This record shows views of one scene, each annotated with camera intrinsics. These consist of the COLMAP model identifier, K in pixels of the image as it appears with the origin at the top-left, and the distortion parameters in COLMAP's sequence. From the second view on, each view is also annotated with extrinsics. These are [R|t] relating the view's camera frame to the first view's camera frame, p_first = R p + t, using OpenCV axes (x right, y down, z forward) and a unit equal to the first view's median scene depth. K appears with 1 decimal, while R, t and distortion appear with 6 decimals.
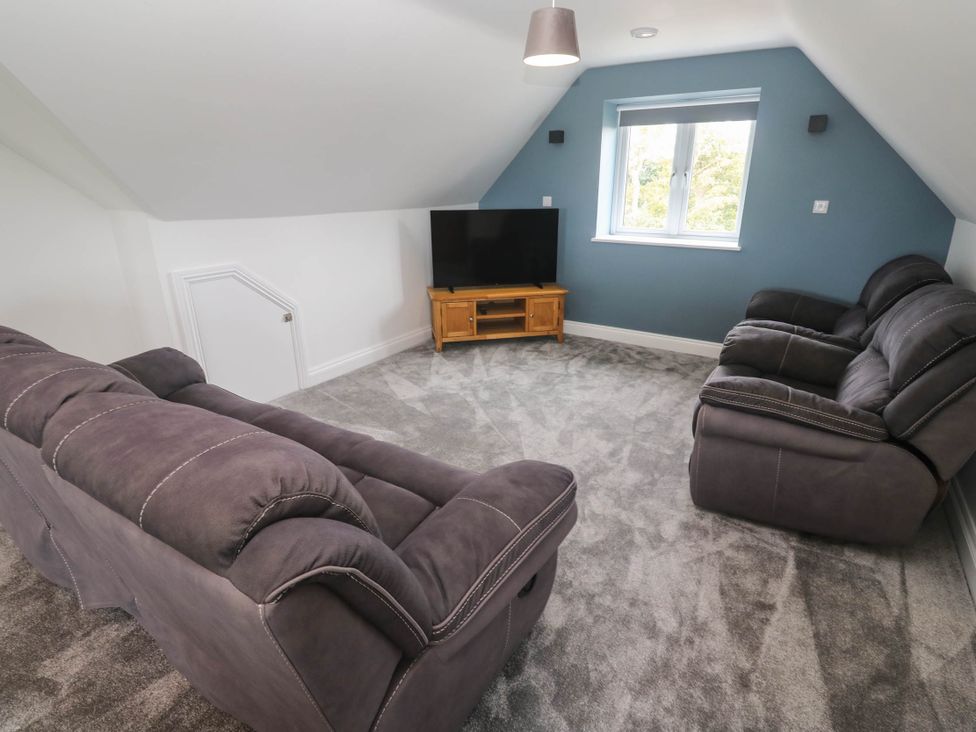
lens RADIAL K [[511.7, 0, 491.1], [0, 511.7, 358.1], [0, 0, 1]] dist [-0.000811, 0.000465]
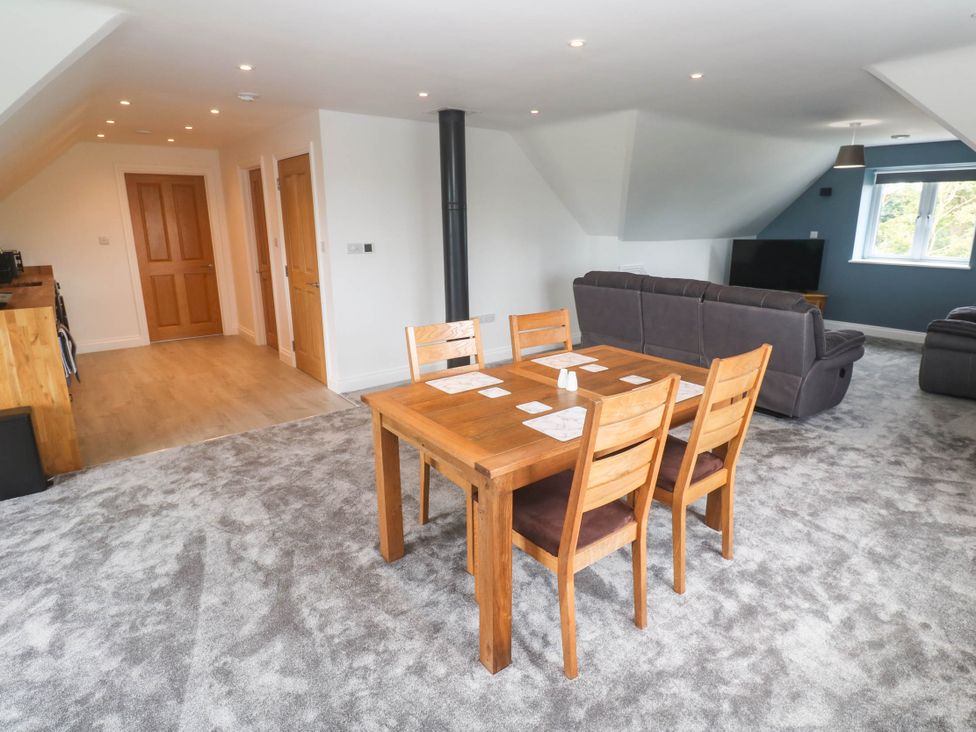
lens RADIAL K [[554.4, 0, 493.6], [0, 554.4, 354.0], [0, 0, 1]] dist [-0.003504, -0.001326]
pose [[0.948336, 0.074927, -0.308293, -0.253561], [-0.102297, 0.992030, -0.073571, 0.245793], [0.300323, 0.101308, 0.948442, -0.751465]]
